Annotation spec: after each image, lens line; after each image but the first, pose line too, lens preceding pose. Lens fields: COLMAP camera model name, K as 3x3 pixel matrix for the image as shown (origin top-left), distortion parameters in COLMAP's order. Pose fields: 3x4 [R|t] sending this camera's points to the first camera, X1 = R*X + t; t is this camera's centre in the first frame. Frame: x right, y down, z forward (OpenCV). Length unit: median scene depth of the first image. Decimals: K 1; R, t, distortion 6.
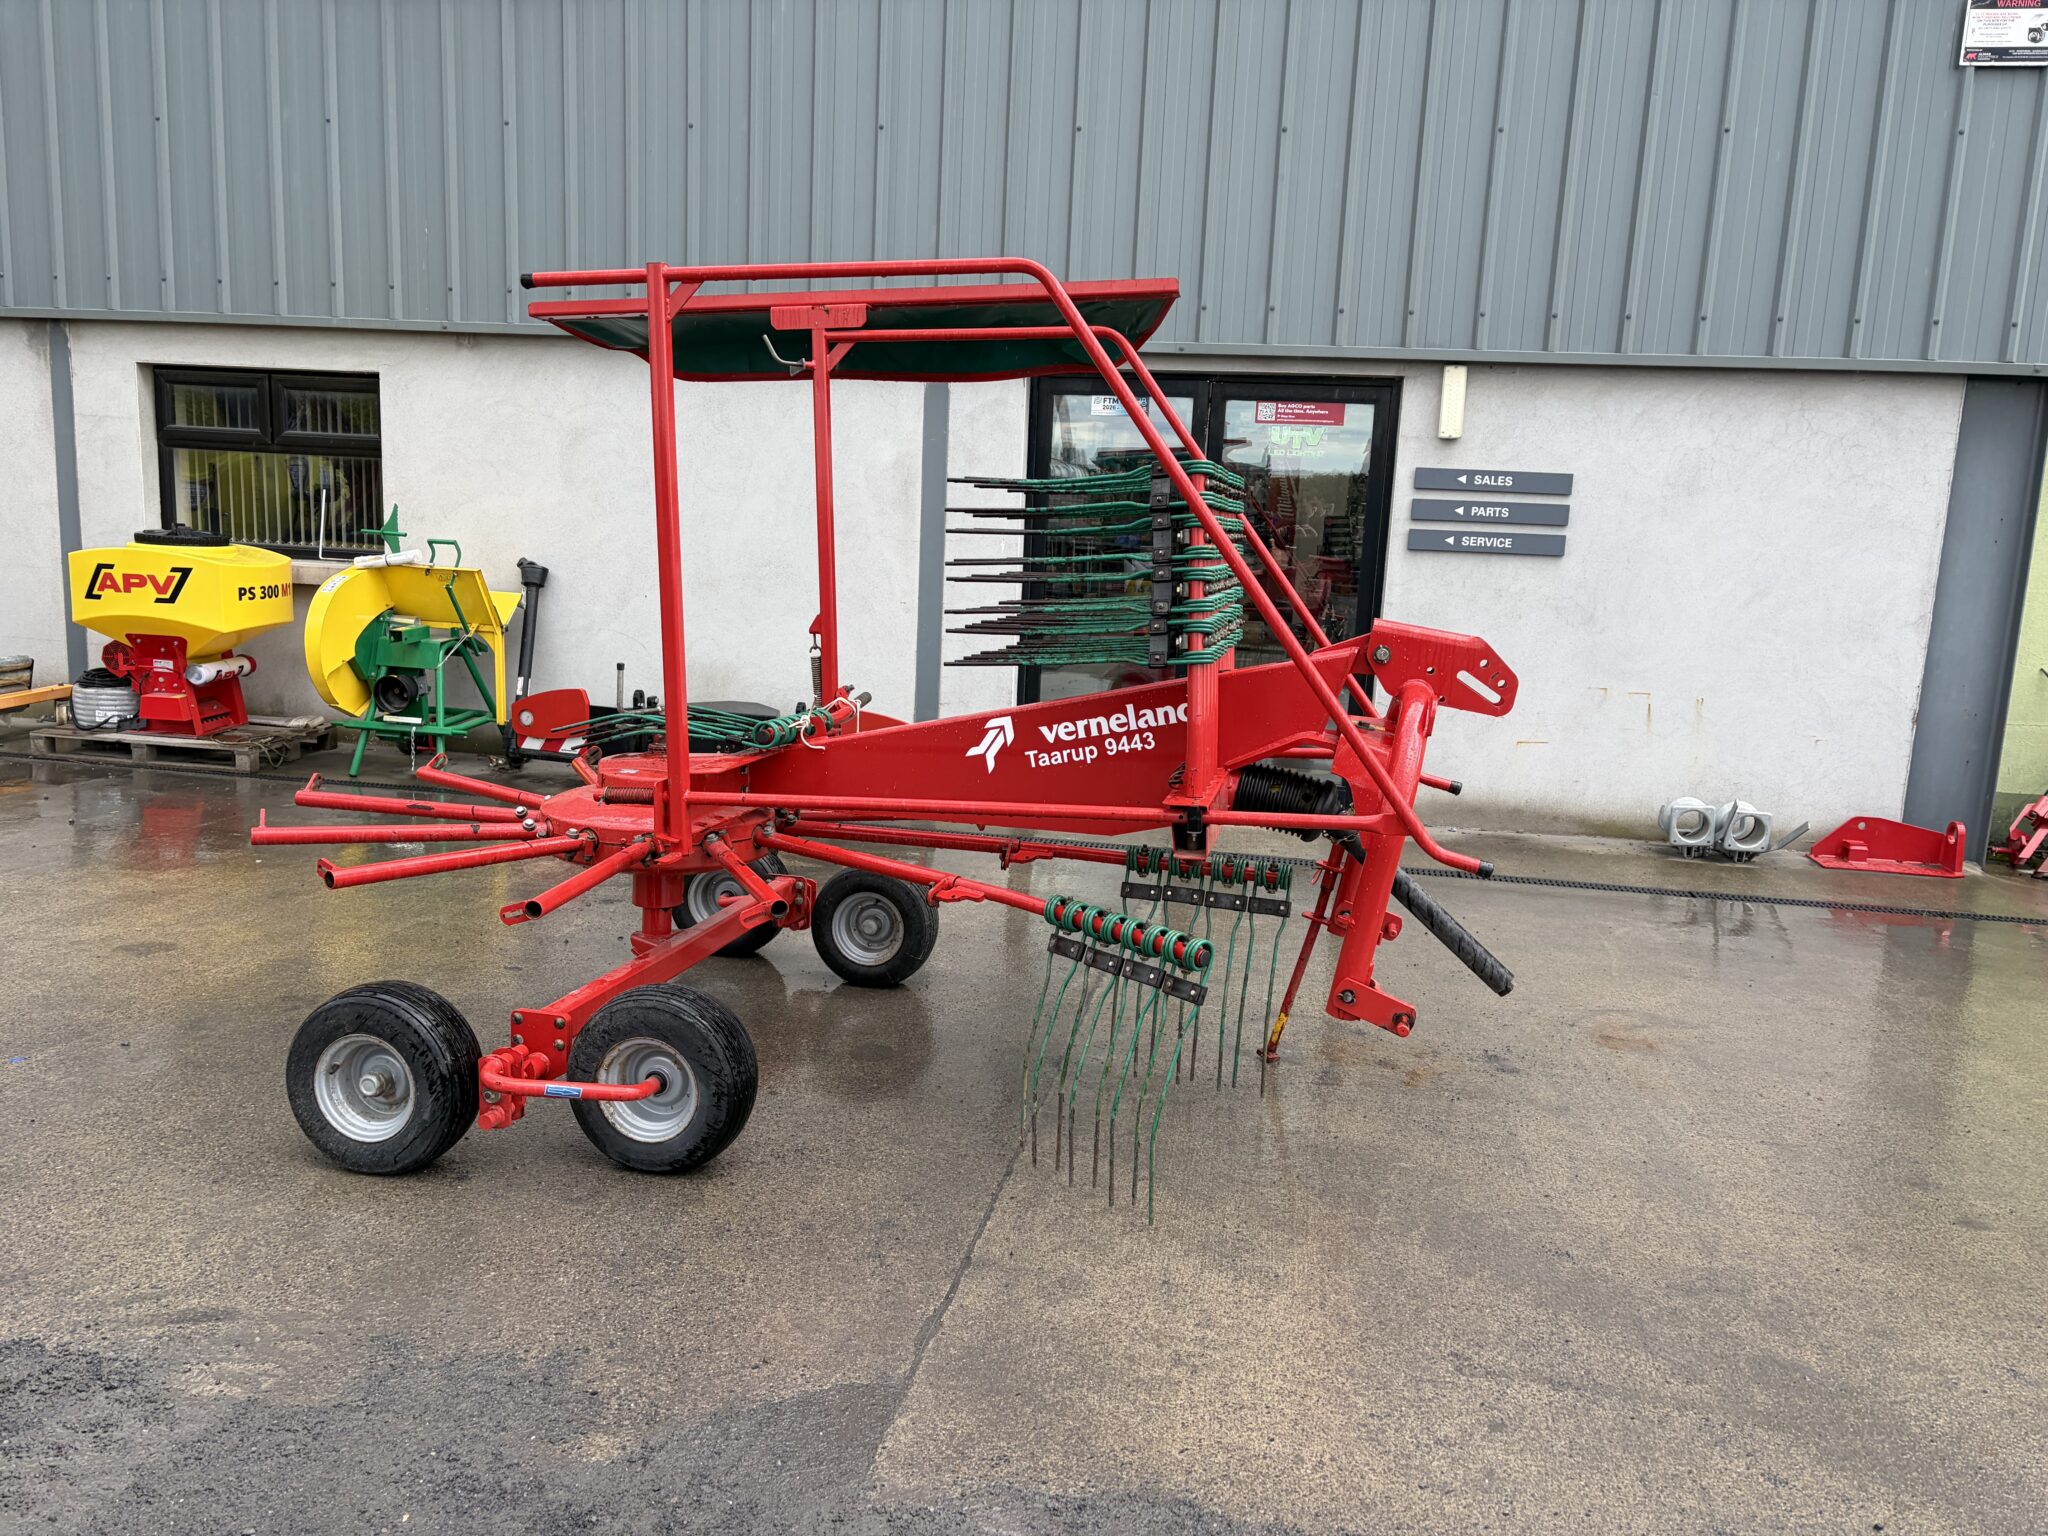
lens RADIAL K [[1550.9, 0, 1029.3], [0, 1550.9, 774.8], [0, 0, 1]] dist [0.047156, -0.047213]
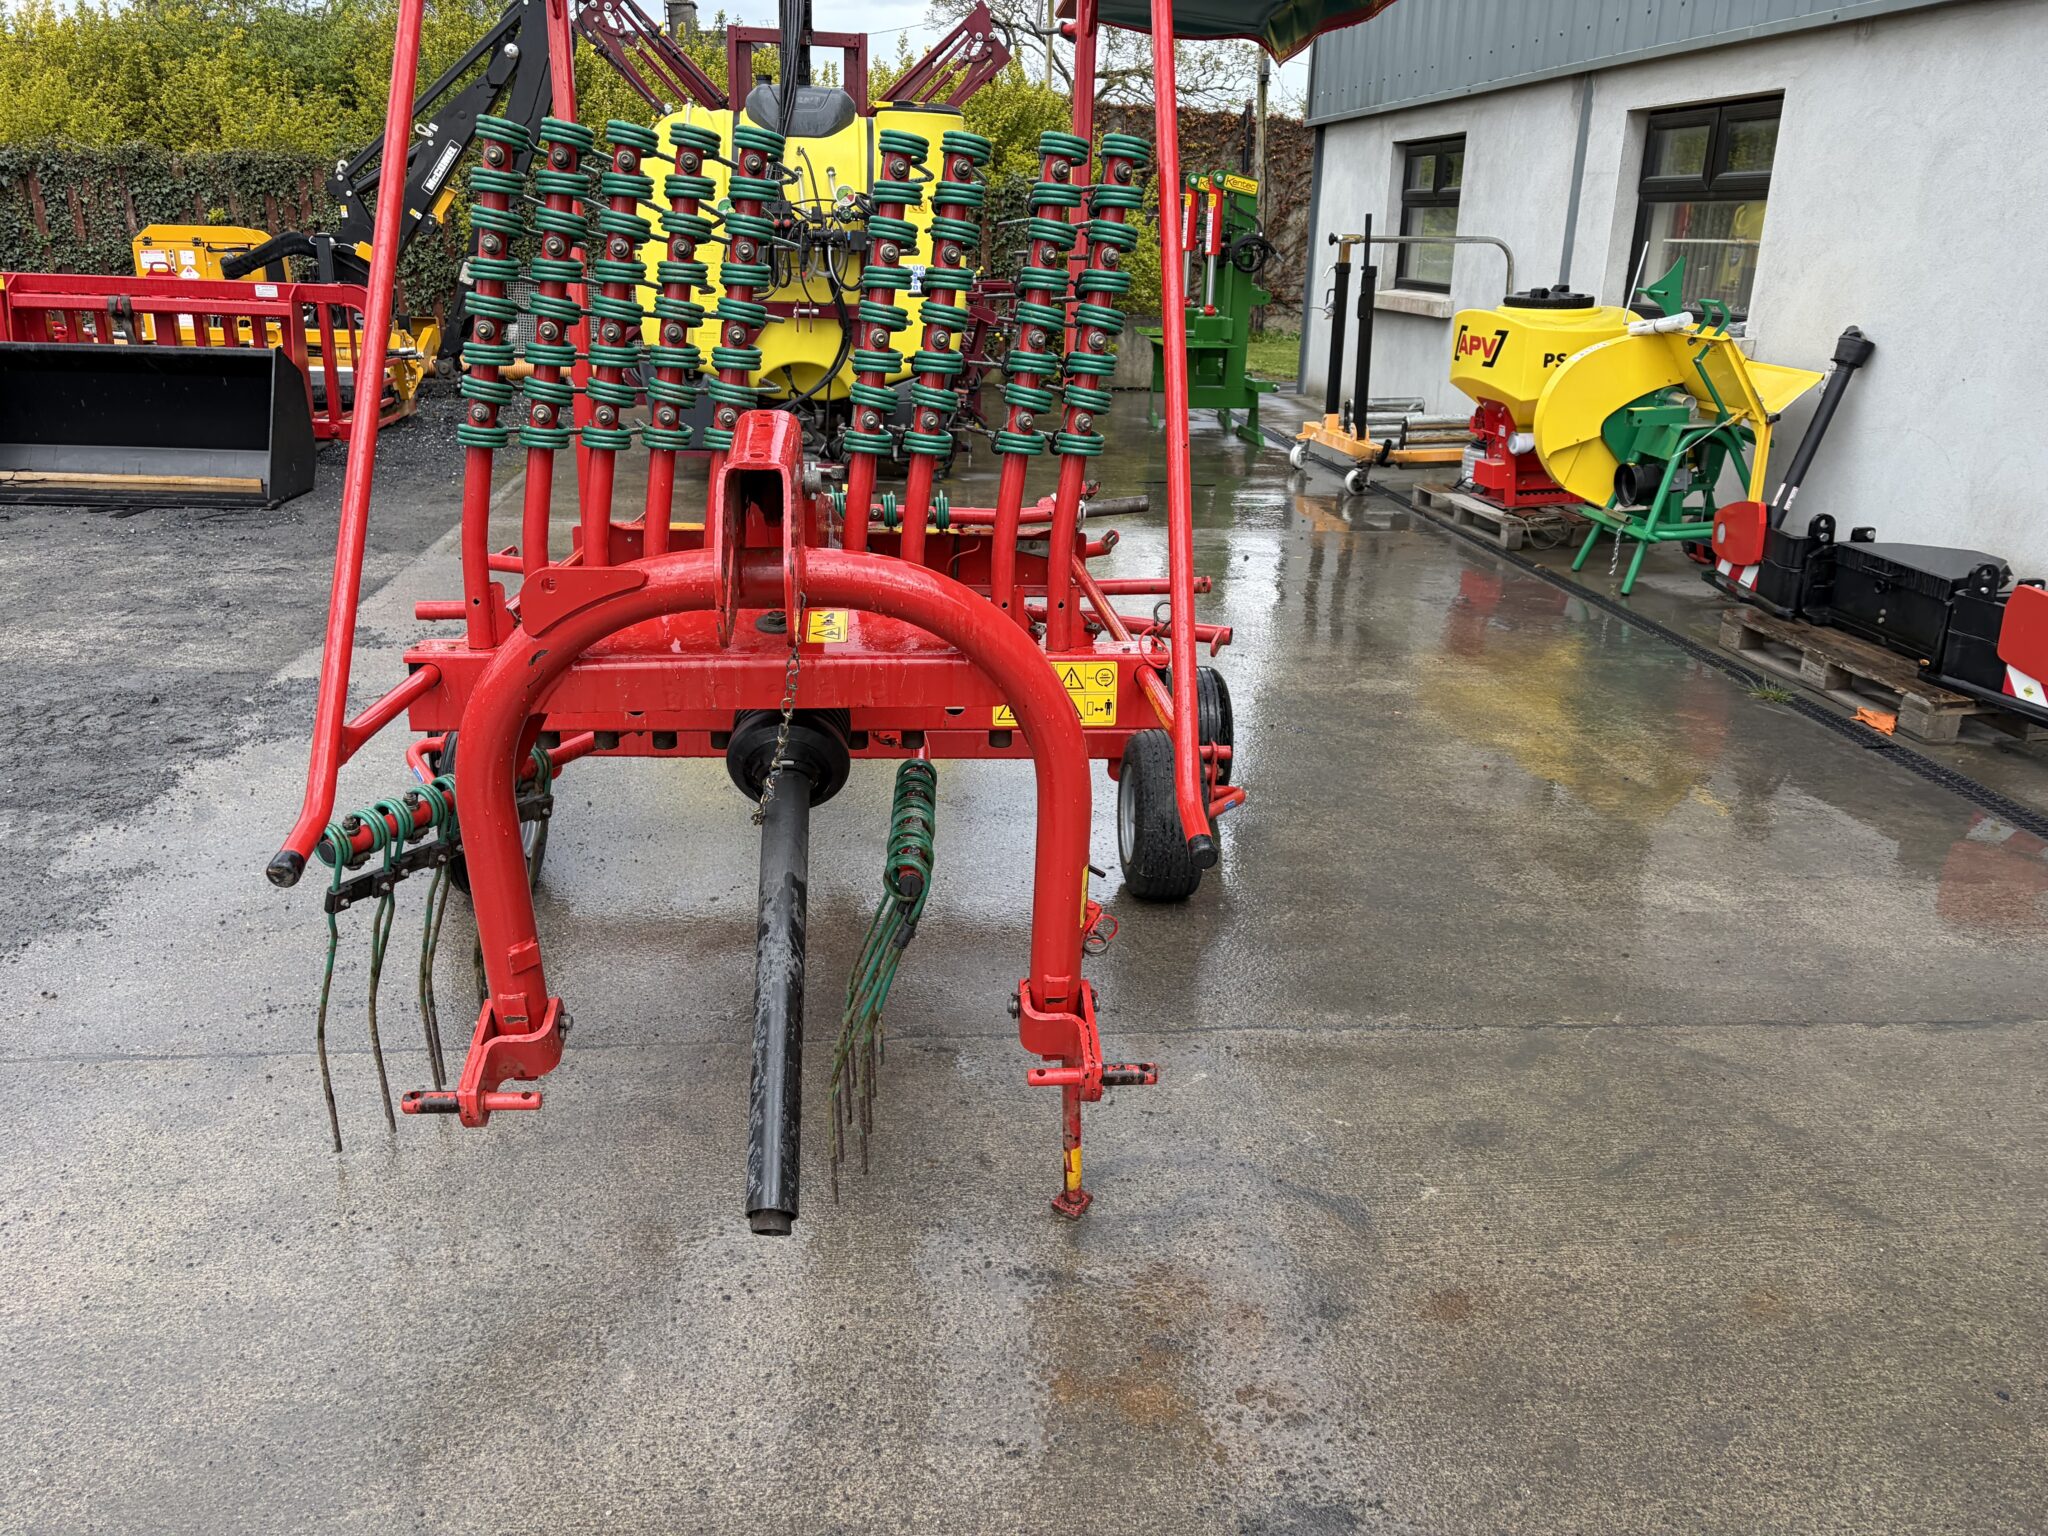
lens RADIAL K [[1550.9, 0, 1003.8], [0, 1550.9, 752.8], [0, 0, 1]] dist [0.047156, -0.047213]
pose [[0.272184, 0.269954, -0.923602, 0.369037], [-0.158356, 0.959320, 0.233726, -0.062037], [0.949126, 0.082641, 0.303860, 0.460844]]
